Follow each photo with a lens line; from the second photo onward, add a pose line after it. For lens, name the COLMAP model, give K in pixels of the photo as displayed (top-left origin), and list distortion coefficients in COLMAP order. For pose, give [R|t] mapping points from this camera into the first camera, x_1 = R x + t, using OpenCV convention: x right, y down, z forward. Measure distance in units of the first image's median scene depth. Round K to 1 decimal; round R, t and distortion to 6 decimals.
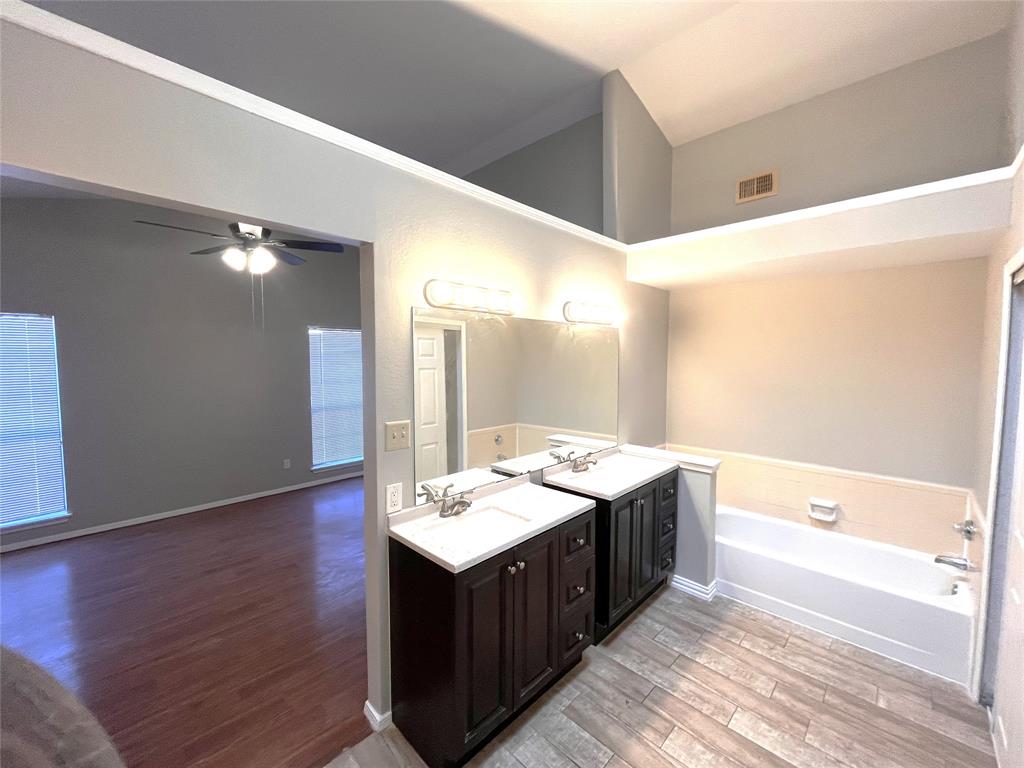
lens RADIAL K [[412.7, 0, 510.6], [0, 412.7, 382.8], [0, 0, 1]] dist [-0.001606, -0.000632]
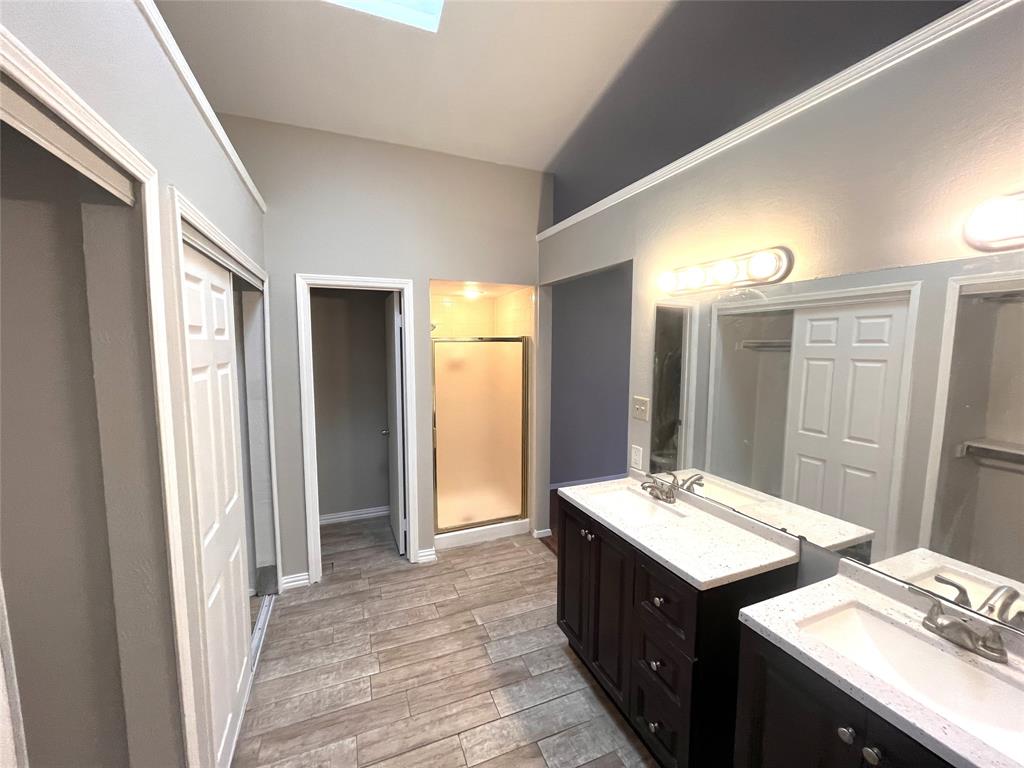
lens RADIAL K [[412.7, 0, 510.6], [0, 412.7, 388.0], [0, 0, 1]] dist [-0.001606, -0.000632]
pose [[-0.403148, 0.086246, -0.911062, 0.986555], [-0.063414, 0.990523, 0.121829, -0.058833], [0.912935, 0.106889, -0.393858, 1.109555]]
